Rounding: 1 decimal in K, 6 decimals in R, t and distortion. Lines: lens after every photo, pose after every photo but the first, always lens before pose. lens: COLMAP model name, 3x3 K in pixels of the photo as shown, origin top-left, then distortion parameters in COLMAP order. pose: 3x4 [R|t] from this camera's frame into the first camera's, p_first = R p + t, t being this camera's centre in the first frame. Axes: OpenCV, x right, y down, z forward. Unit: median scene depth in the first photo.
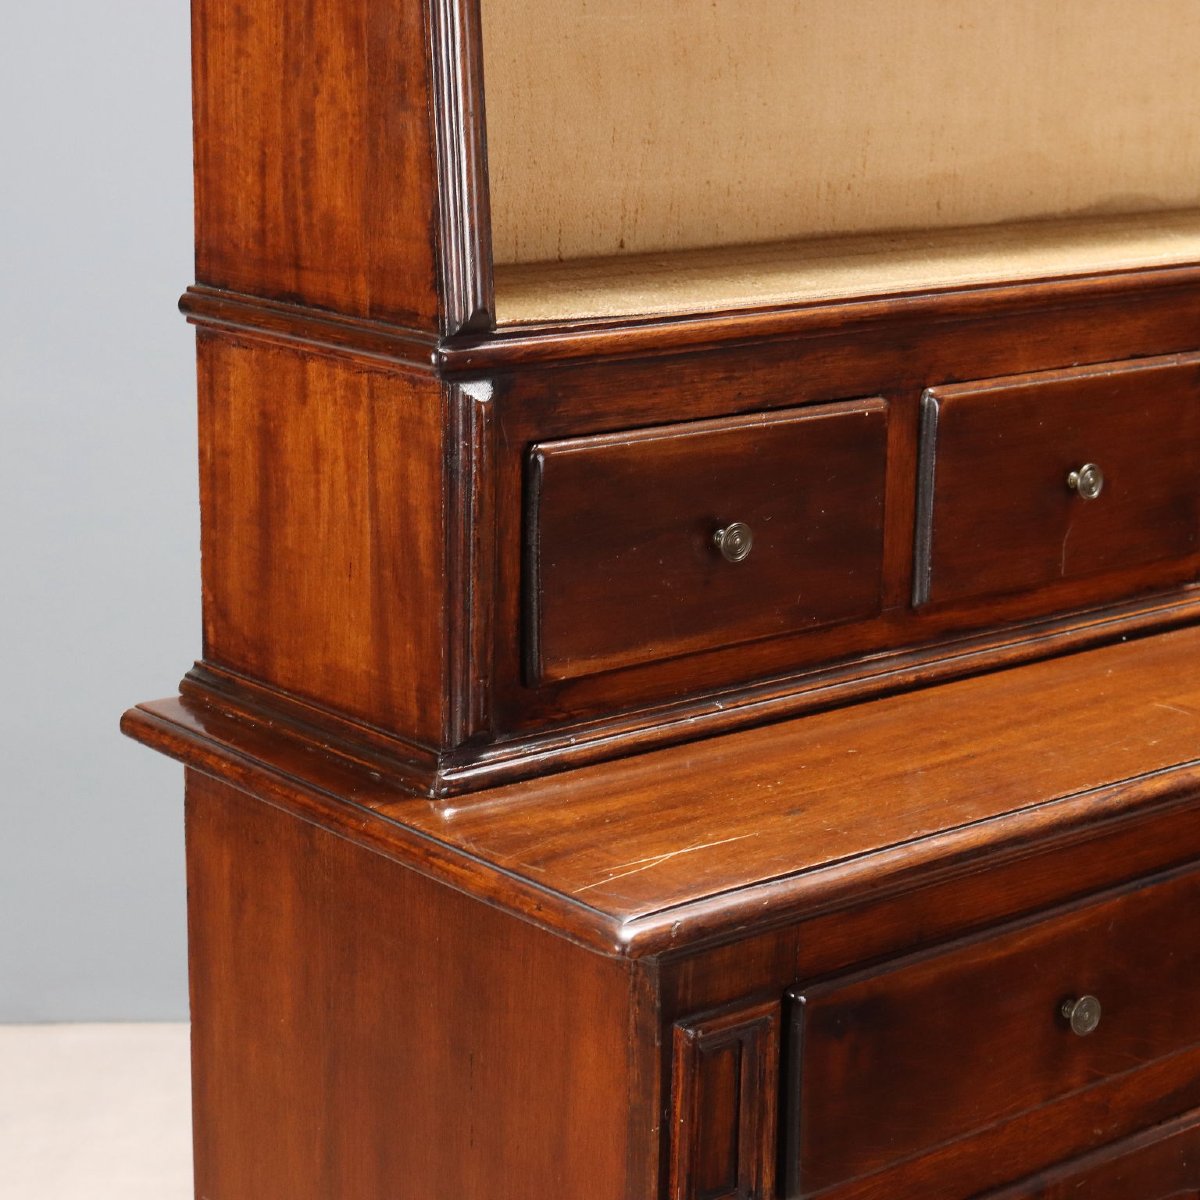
lens RADIAL K [[2741.9, 0, 595.7], [0, 2741.9, 602.0], [0, 0, 1]] dist [0.023835, 0.000000]
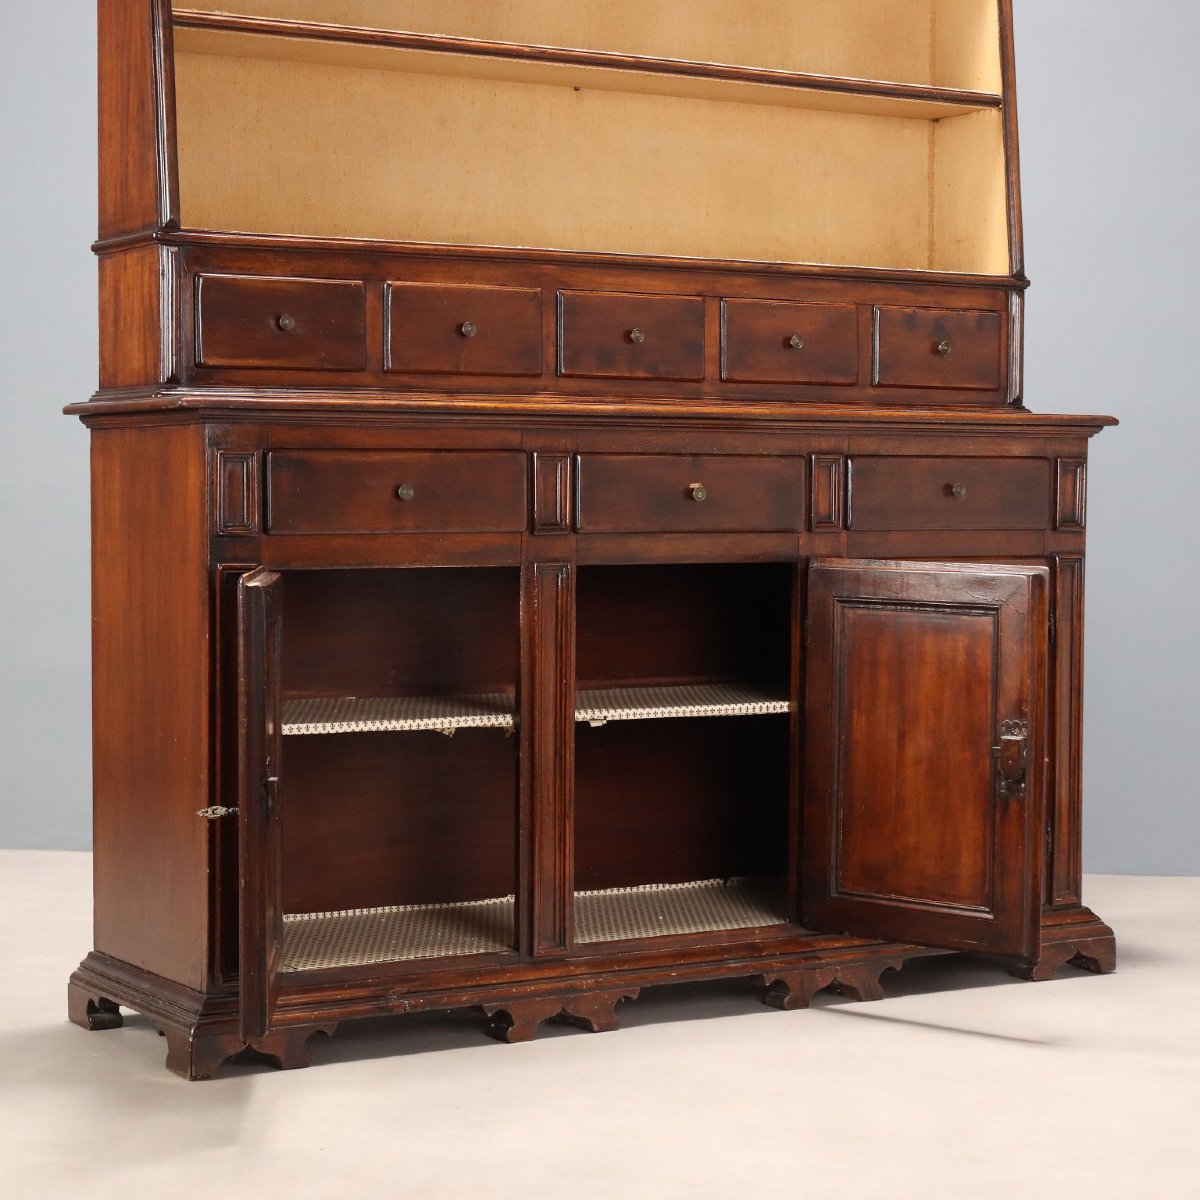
lens RADIAL K [[2741.9, 0, 595.6], [0, 2741.9, 606.0], [0, 0, 1]] dist [0.023835, 0.000000]
pose [[0.988381, -0.008301, -0.151772, 0.740568], [-0.022537, 0.979468, -0.200337, 0.763712], [0.150318, 0.201430, 0.967900, -1.430101]]
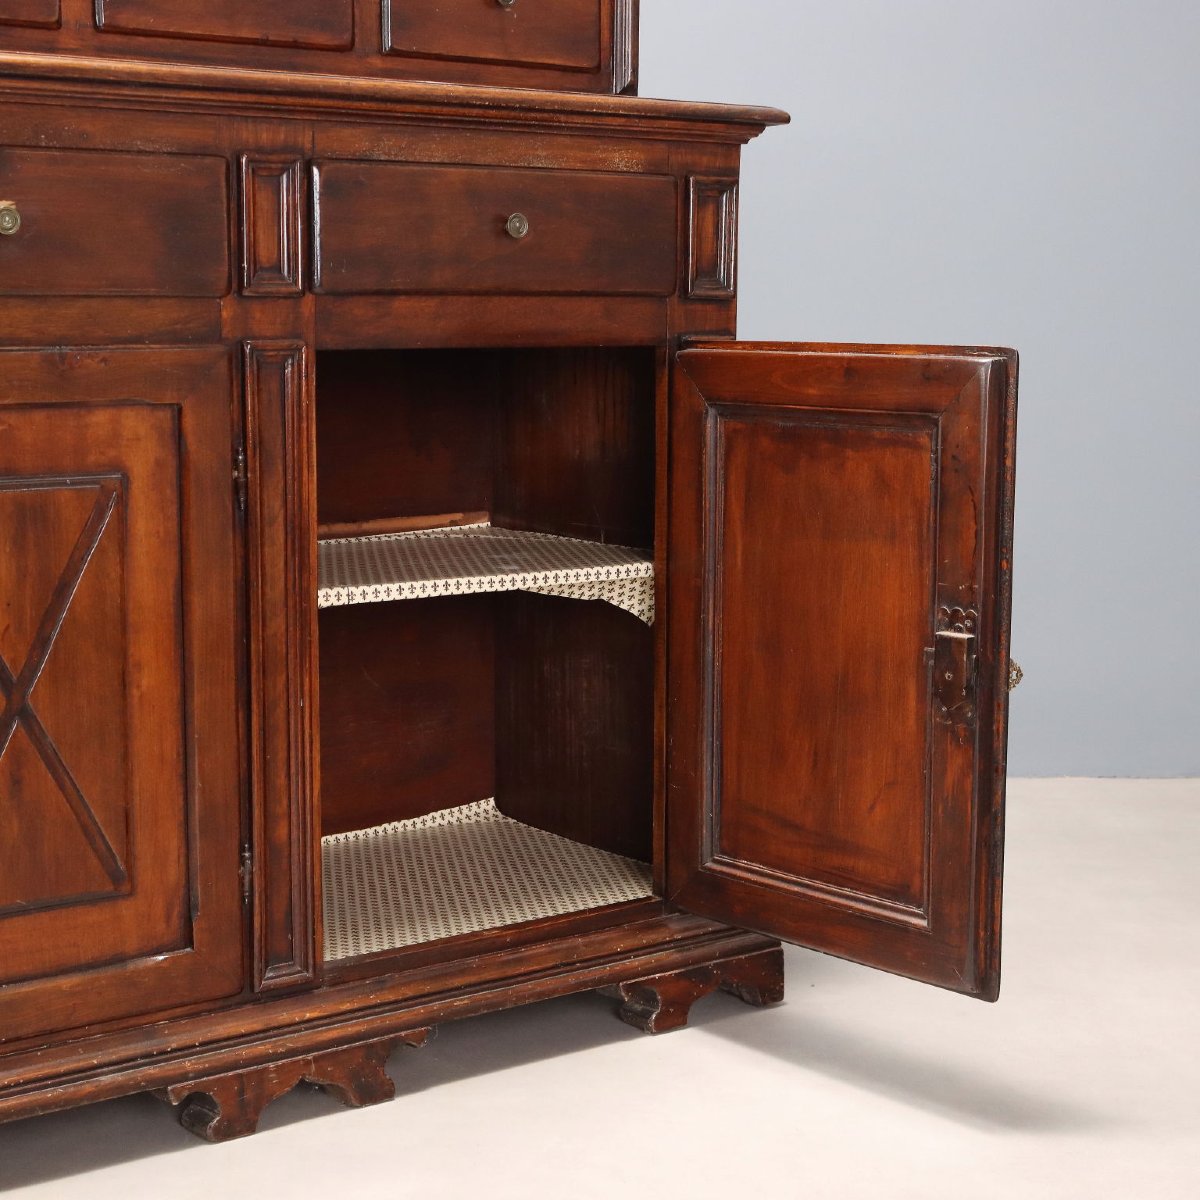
lens RADIAL K [[2261.7, 0, 604.6], [0, 2261.7, 607.6], [0, 0, 1]] dist [0.007846, 0.000000]
pose [[0.998823, -0.010036, -0.047462, 0.797563], [0.004737, 0.993868, -0.110473, 0.440016], [0.048280, 0.110118, 0.992745, 0.061886]]
